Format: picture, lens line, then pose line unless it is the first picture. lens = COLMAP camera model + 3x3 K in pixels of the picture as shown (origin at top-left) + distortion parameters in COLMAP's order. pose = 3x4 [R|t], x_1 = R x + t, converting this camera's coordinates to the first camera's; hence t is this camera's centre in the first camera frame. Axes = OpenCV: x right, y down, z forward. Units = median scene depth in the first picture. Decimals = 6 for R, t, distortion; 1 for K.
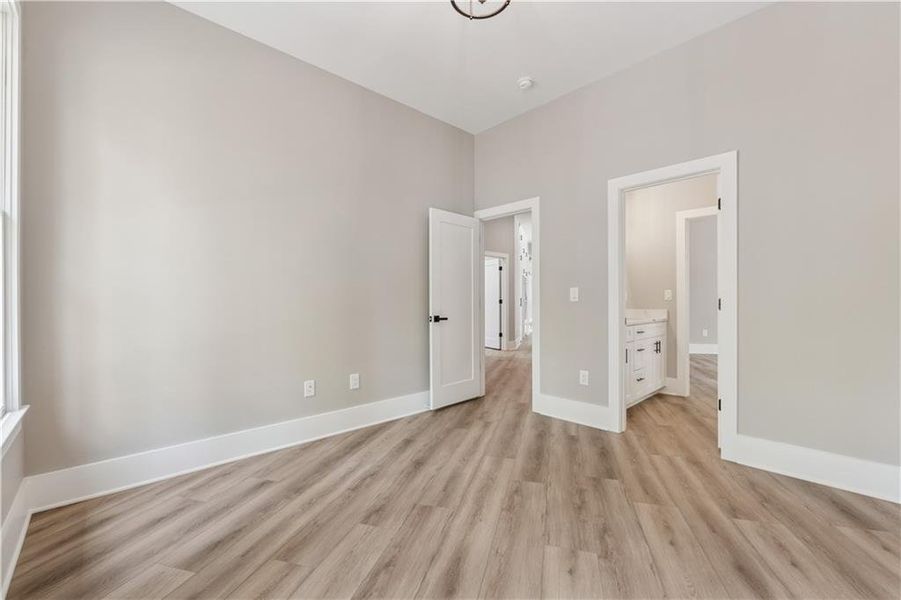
lens RADIAL K [[380.2, 0, 451.7], [0, 380.2, 300.3], [0, 0, 1]] dist [-0.003374, 0.000340]
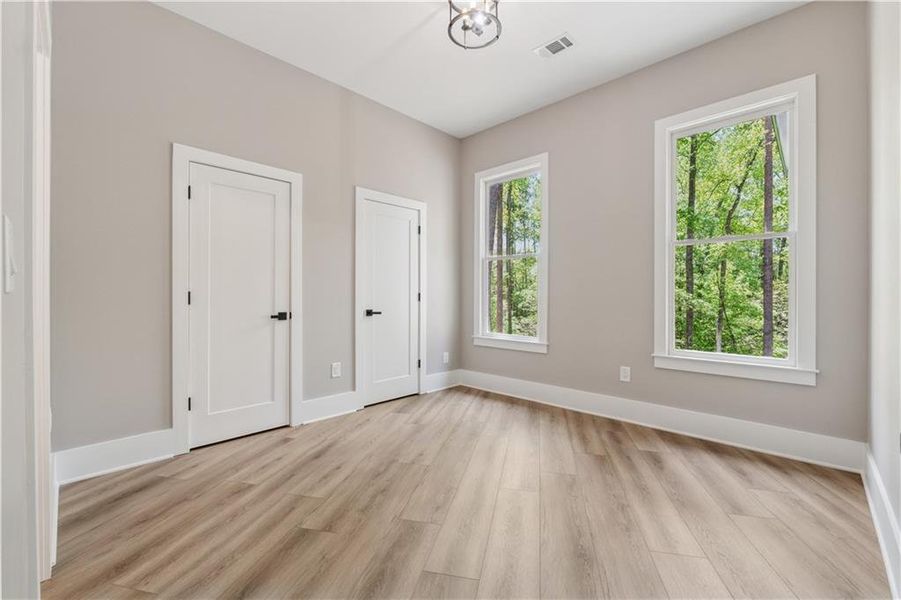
lens RADIAL K [[380.2, 0, 449.8], [0, 380.2, 296.6], [0, 0, 1]] dist [-0.003374, 0.000340]
pose [[-0.999110, 0.003946, -0.041994, 0.193342], [0.003842, 0.999989, 0.002551, 0.009768], [0.042004, 0.002388, -0.999115, 2.032915]]
